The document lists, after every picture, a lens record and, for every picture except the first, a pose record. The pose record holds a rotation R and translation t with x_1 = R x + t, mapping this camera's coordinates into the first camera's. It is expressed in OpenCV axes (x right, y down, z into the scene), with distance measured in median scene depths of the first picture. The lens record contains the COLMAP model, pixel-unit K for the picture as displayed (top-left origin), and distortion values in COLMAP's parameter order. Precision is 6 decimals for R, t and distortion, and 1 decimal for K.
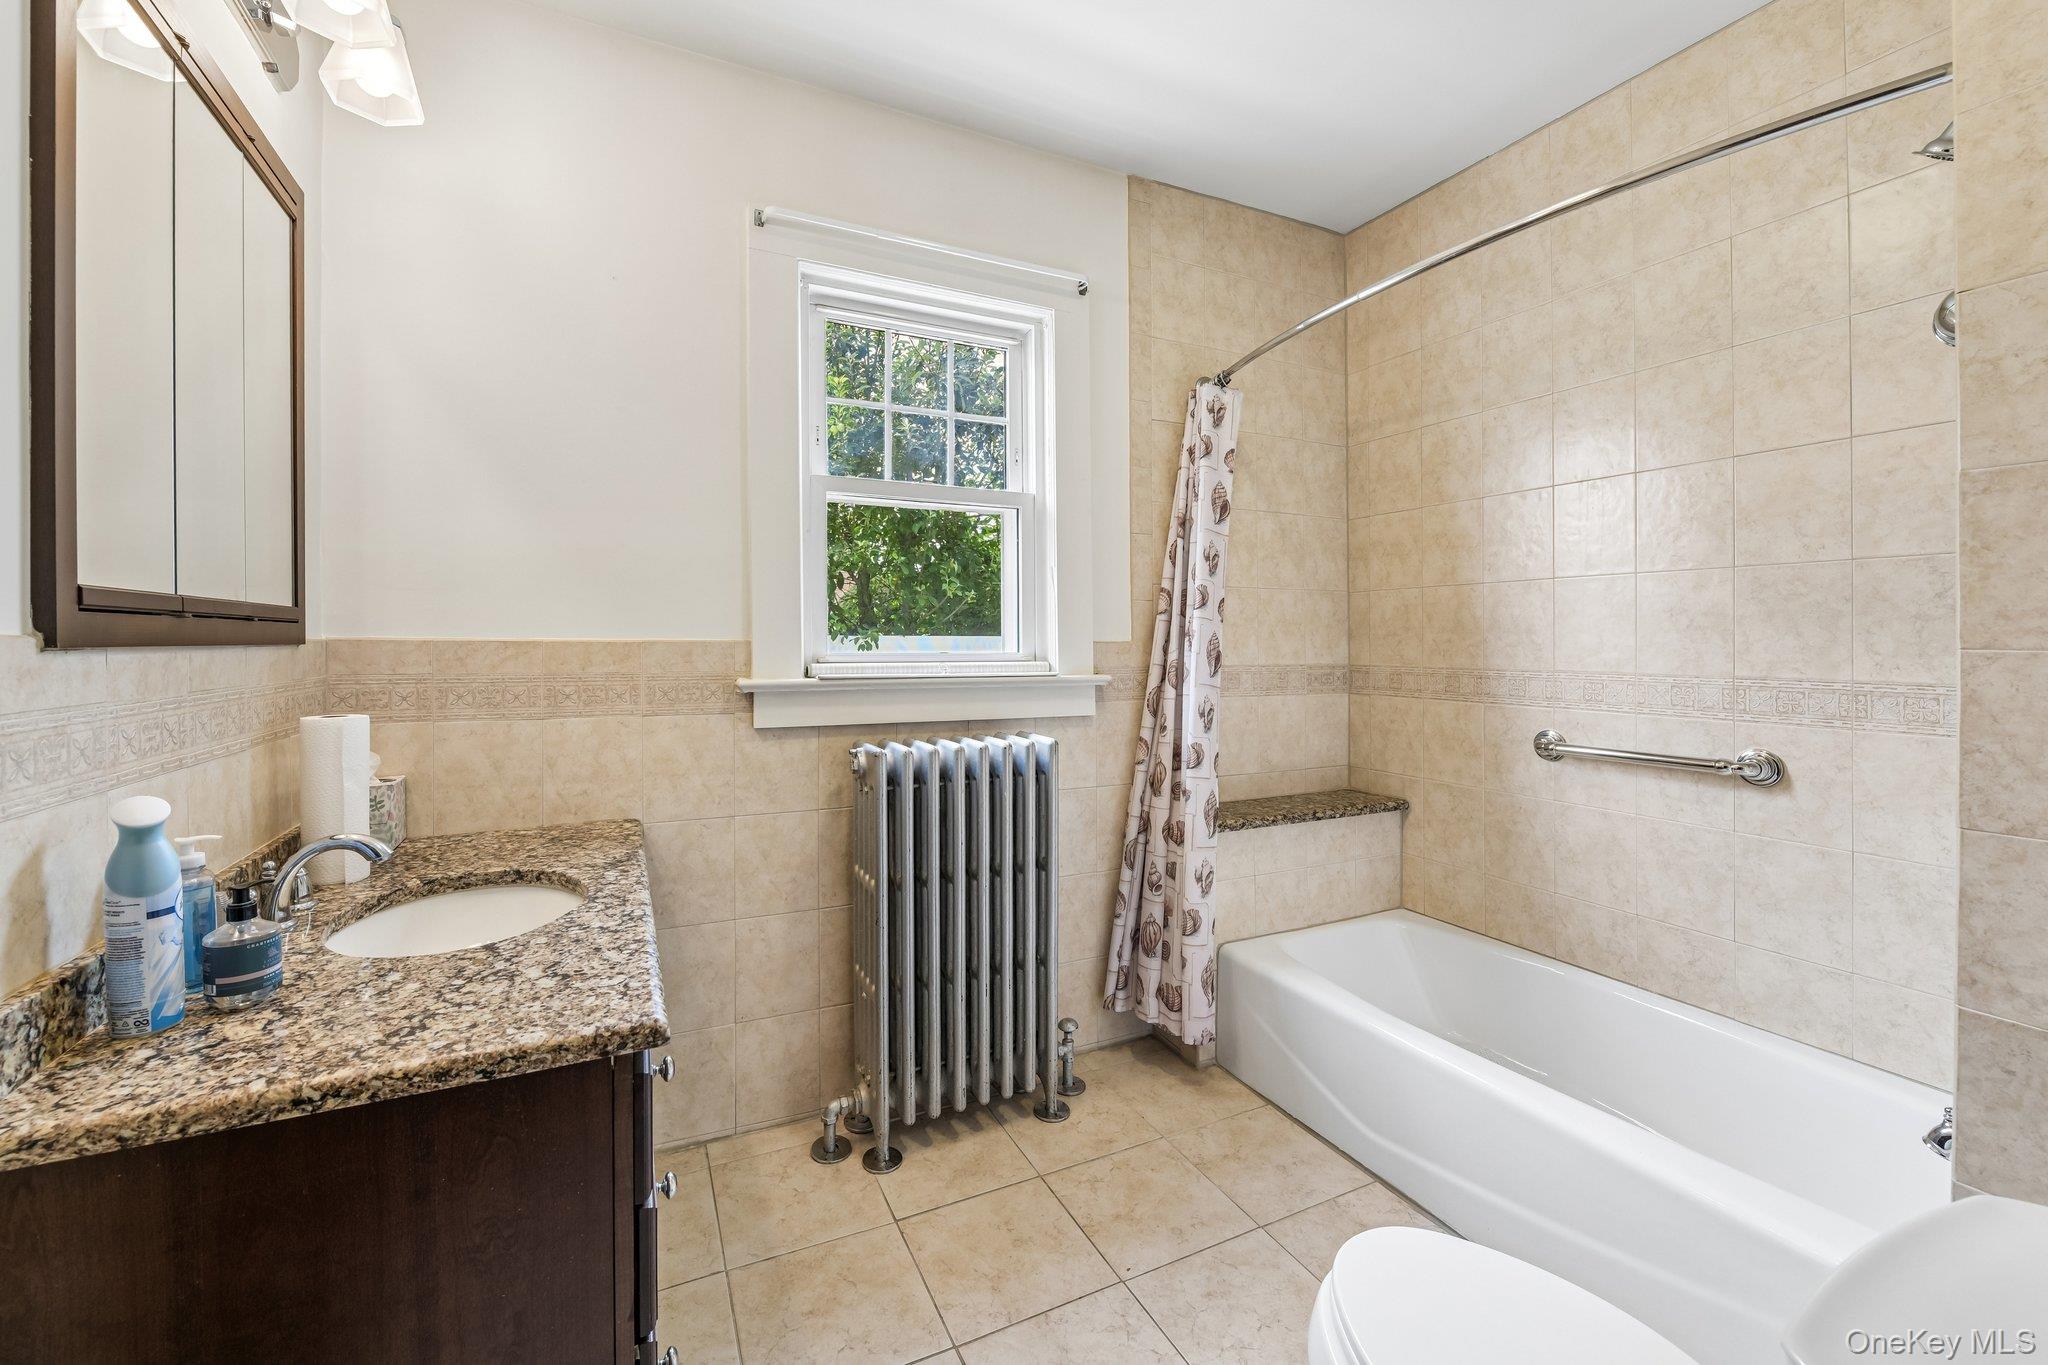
lens RADIAL K [[839.4, 0, 1024.1], [0, 839.4, 639.2], [0, 0, 1]] dist [-0.012550, -0.000398]
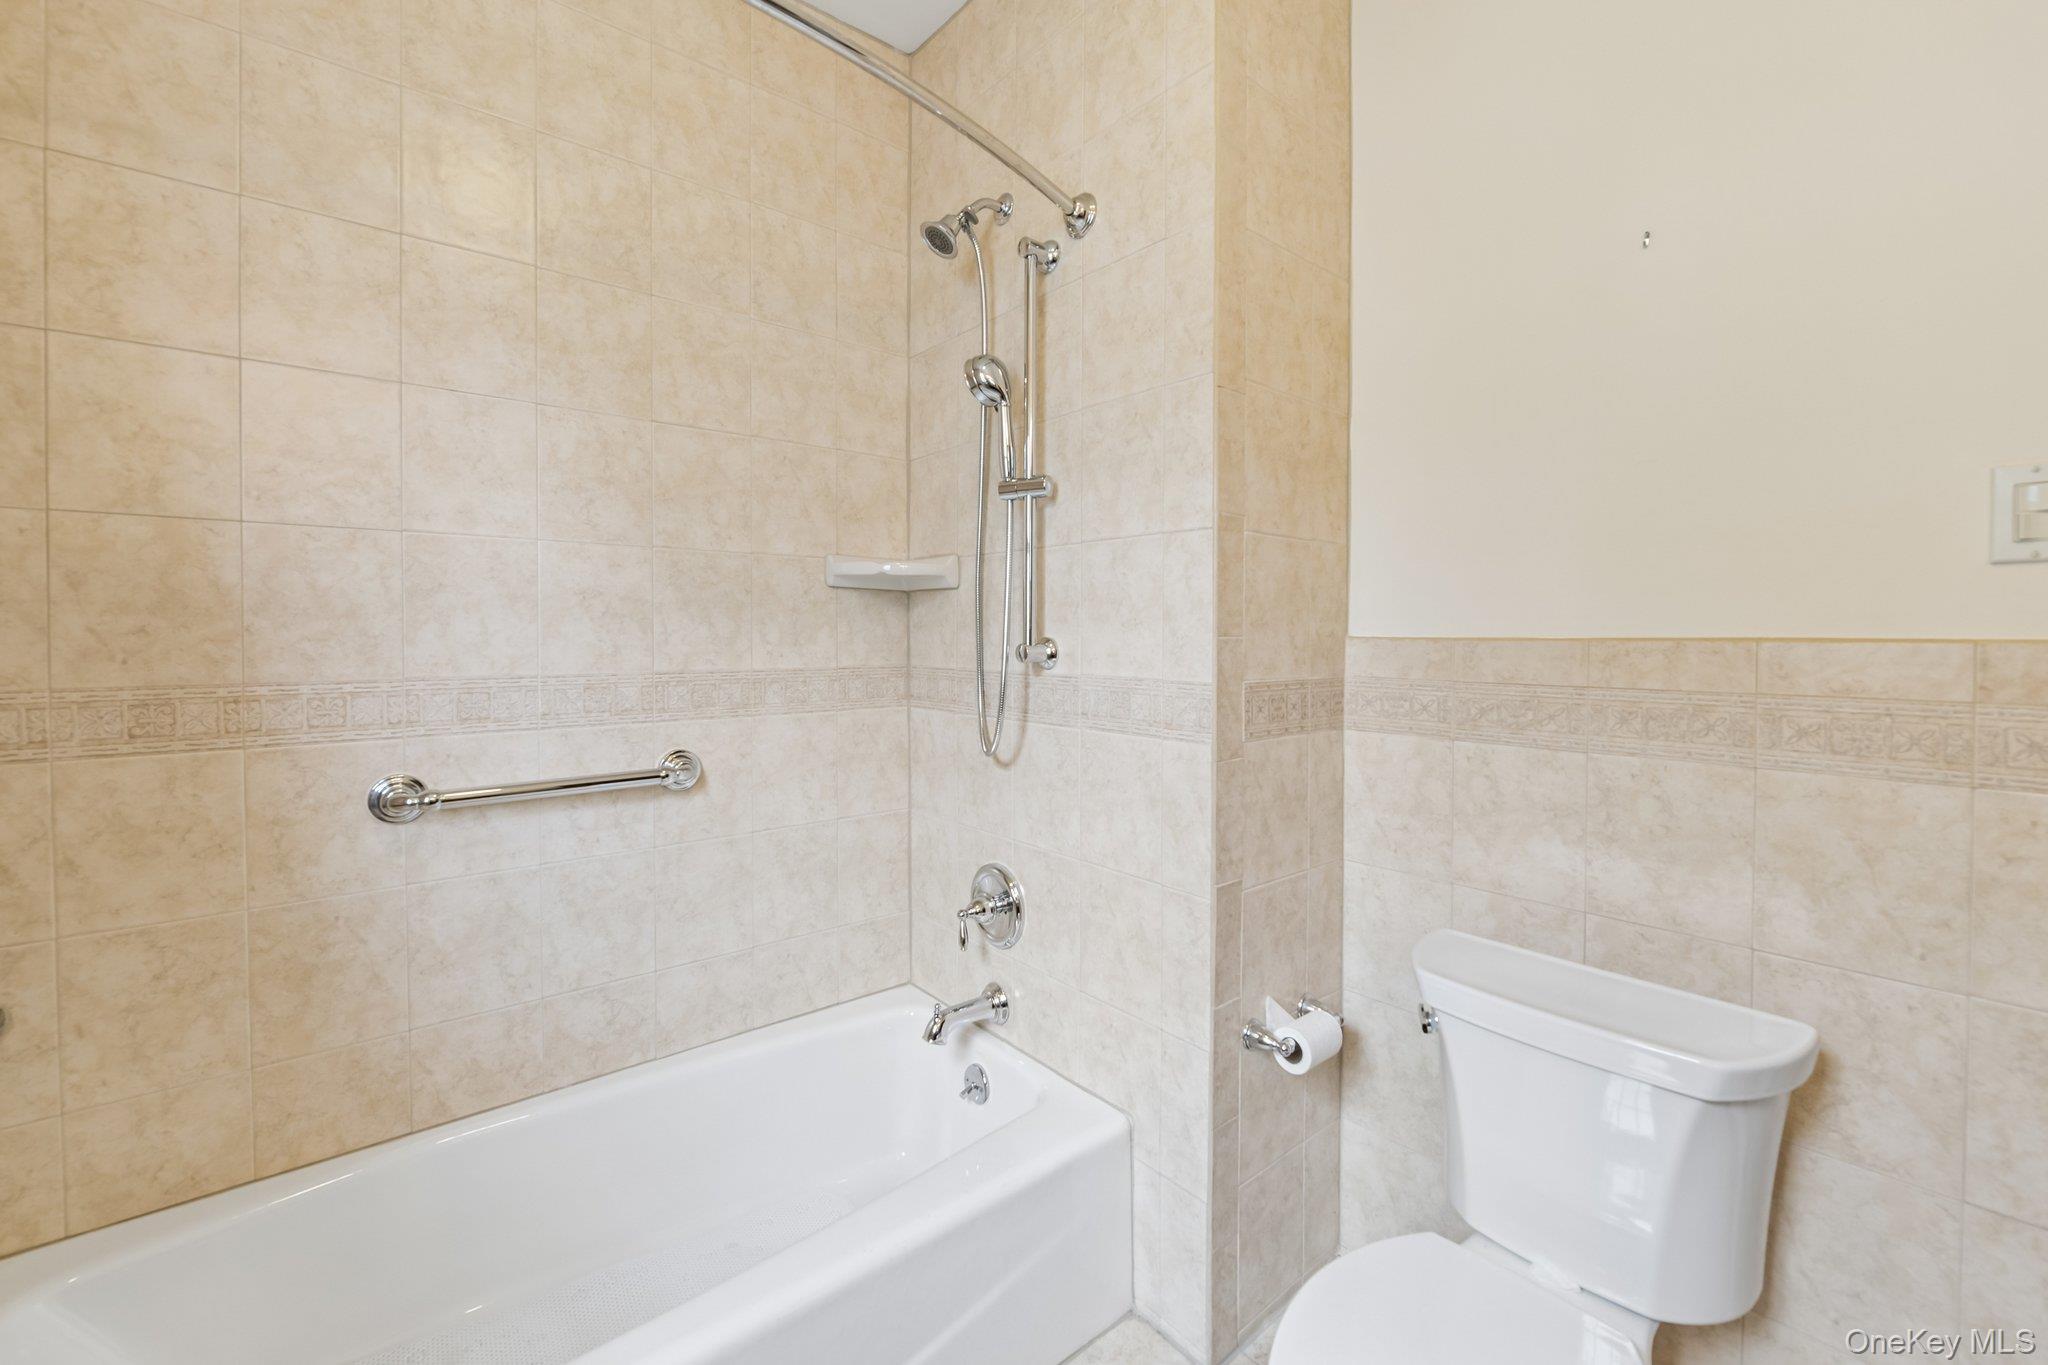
lens RADIAL K [[839.4, 0, 1024.1], [0, 839.4, 639.2], [0, 0, 1]] dist [-0.012550, -0.000398]
pose [[-0.237228, -0.007592, 0.971424, -0.093154], [-0.001882, 0.999971, 0.007356, 0.003047], [-0.971452, -0.000084, -0.237236, 0.788065]]
